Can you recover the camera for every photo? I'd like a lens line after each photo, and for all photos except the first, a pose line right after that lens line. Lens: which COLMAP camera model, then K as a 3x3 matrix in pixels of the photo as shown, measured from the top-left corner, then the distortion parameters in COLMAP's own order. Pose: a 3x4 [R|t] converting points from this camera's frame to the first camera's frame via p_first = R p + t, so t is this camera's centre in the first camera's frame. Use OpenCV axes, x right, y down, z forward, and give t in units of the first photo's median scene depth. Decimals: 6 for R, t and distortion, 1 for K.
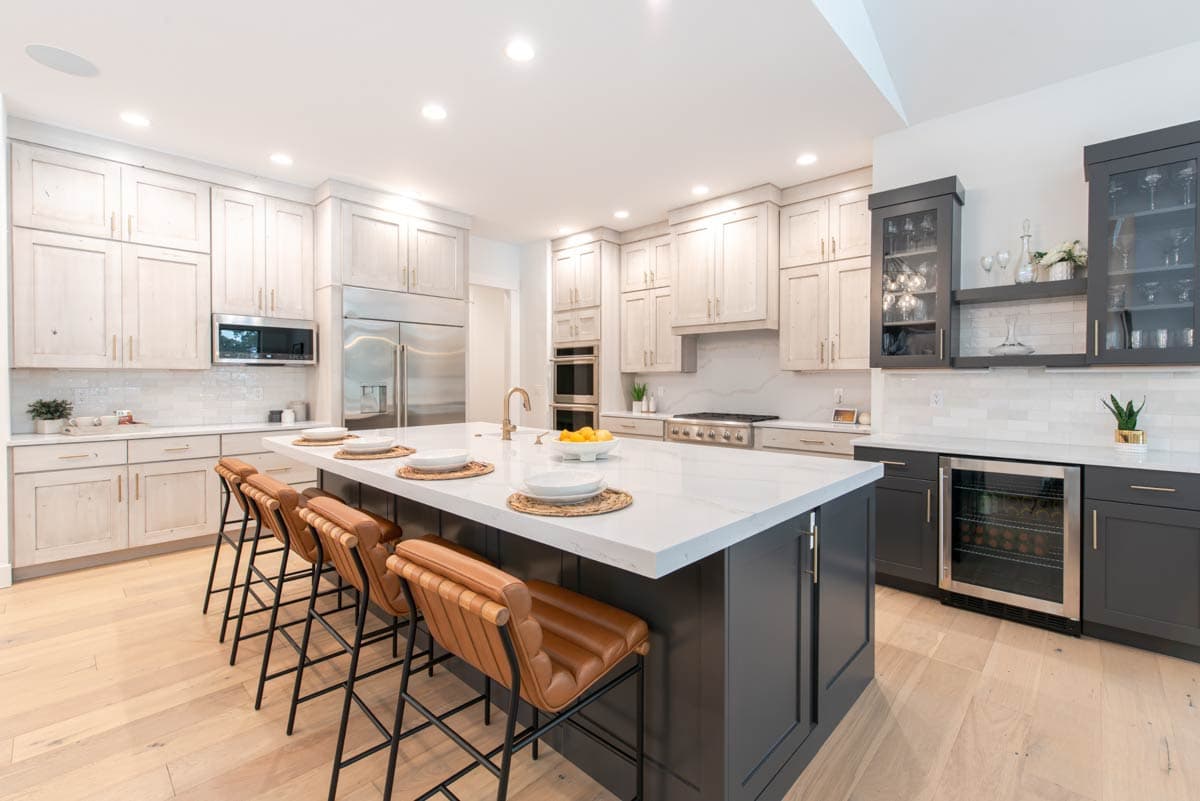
lens RADIAL K [[526.7, 0, 601.3], [0, 526.7, 392.6], [0, 0, 1]] dist [-0.000607, -0.001152]
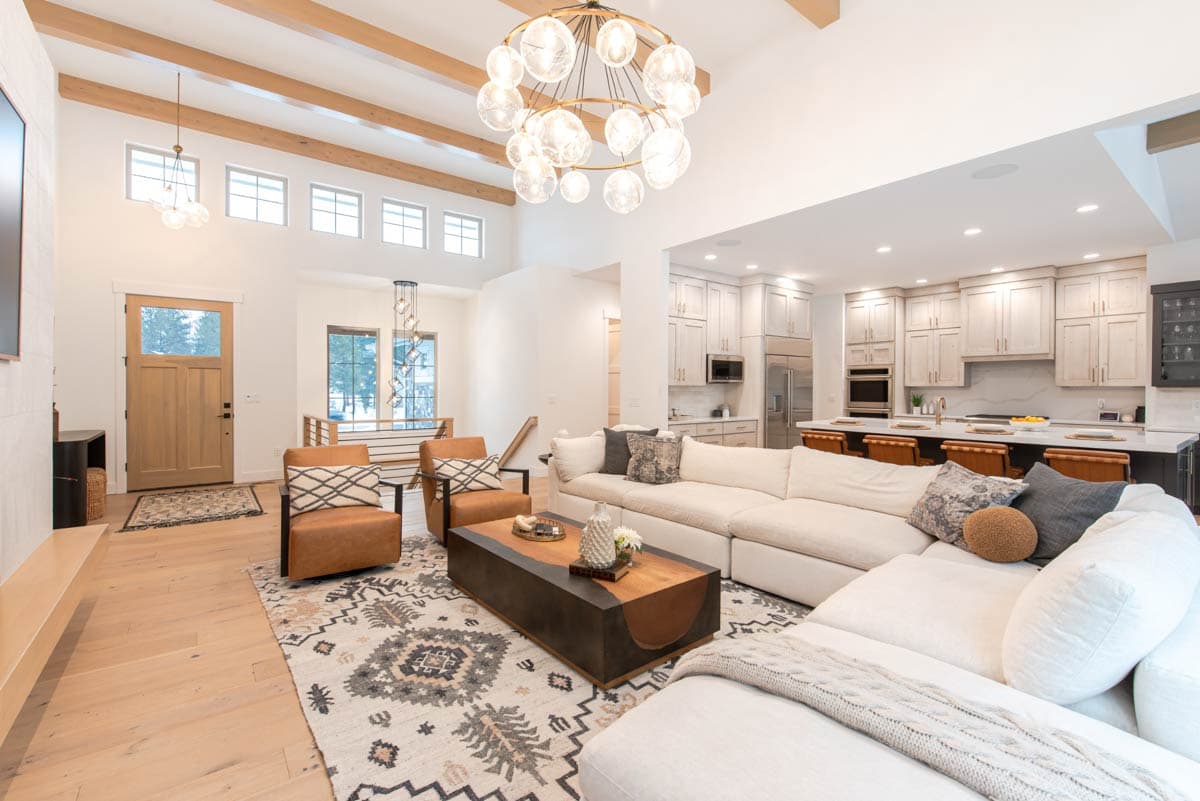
lens RADIAL K [[526.7, 0, 597.4], [0, 526.7, 395.4], [0, 0, 1]] dist [-0.000607, -0.001152]
pose [[0.986603, 0.004776, -0.163068, -0.672125], [-0.006884, 0.999900, -0.012367, 0.011307], [0.162992, 0.013324, 0.986537, -0.666121]]
